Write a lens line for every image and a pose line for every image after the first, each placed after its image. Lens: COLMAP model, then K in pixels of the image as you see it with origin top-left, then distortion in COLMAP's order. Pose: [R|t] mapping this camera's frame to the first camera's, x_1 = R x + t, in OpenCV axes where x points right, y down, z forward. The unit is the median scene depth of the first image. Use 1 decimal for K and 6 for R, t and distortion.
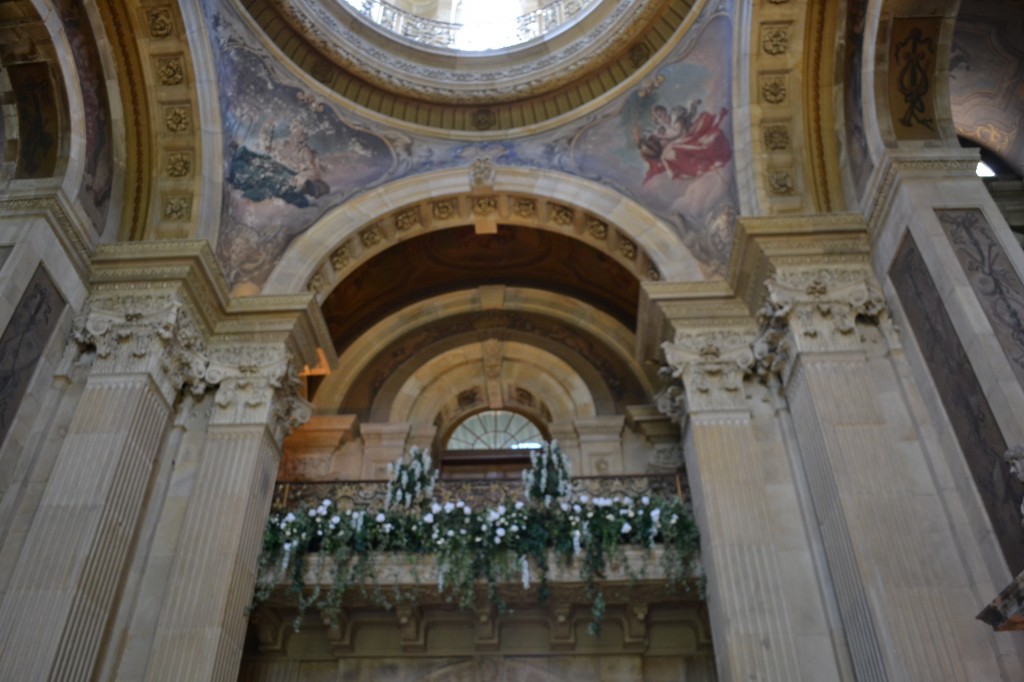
lens RADIAL K [[806.7, 0, 506.1], [0, 806.7, 345.3], [0, 0, 1]] dist [-0.079910, 0.003820]
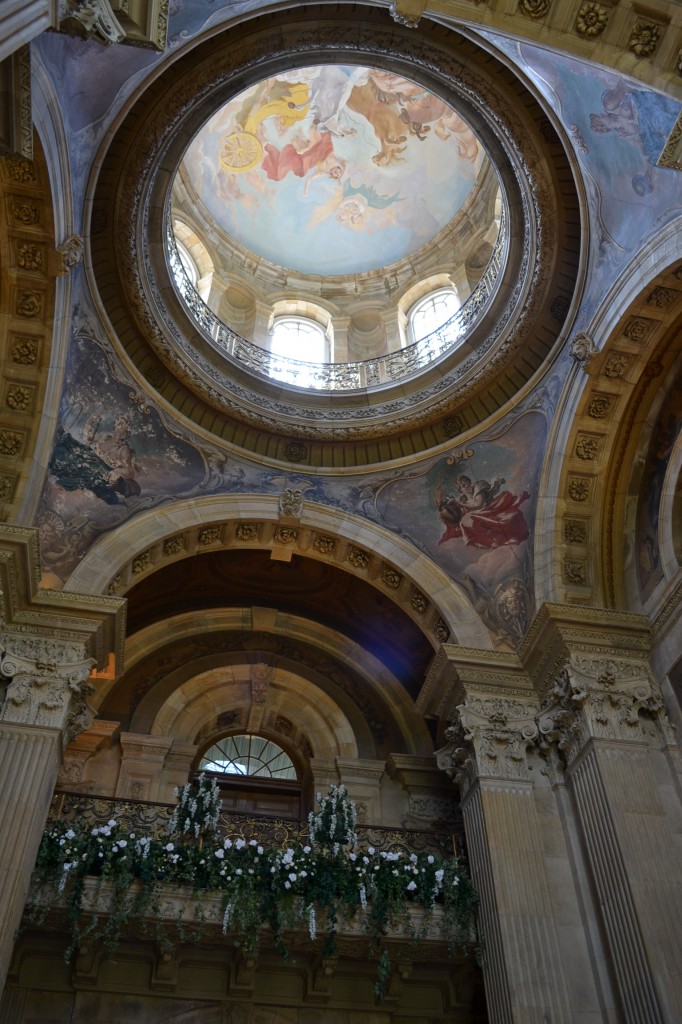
lens RADIAL K [[817.7, 0, 341.0], [0, 817.7, 512.0], [0, 0, 1]] dist [-0.079799, 0.009970]
pose [[0.964696, 0.190315, 0.182050, -0.185460], [-0.158033, 0.971270, -0.177934, -0.032915], [-0.210683, 0.142883, 0.967056, -0.033646]]
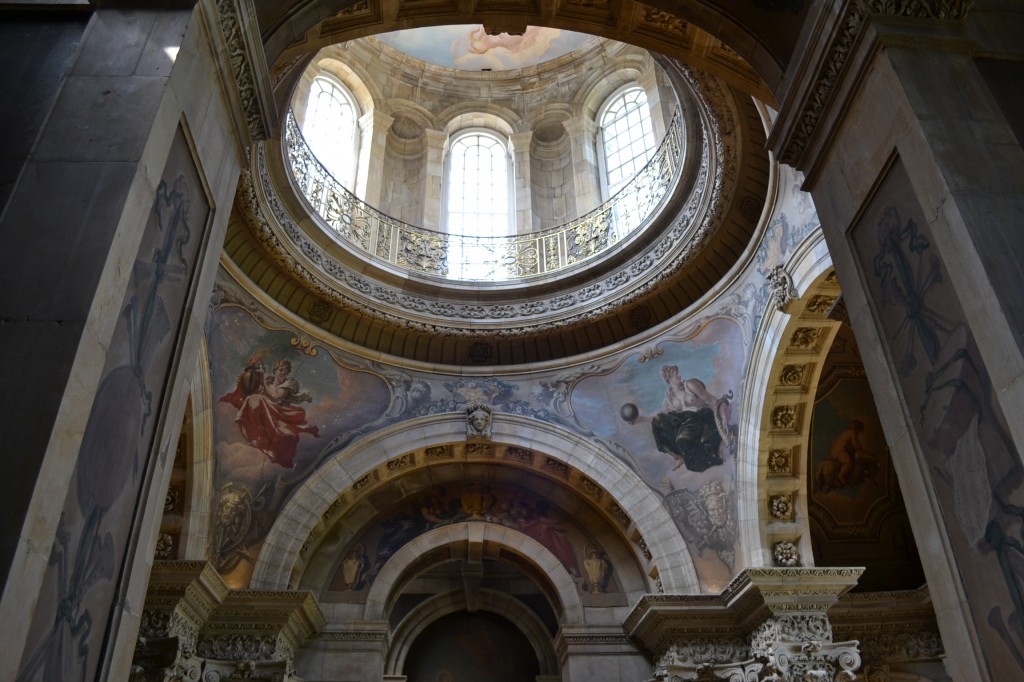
lens RADIAL K [[817.7, 0, 495.3], [0, 817.7, 342.0], [0, 0, 1]] dist [-0.079799, 0.009970]
pose [[-0.106143, 0.552054, 0.827025, -0.767307], [-0.625701, 0.609332, -0.487044, 0.013466], [-0.772808, -0.569167, 0.280744, 0.615848]]
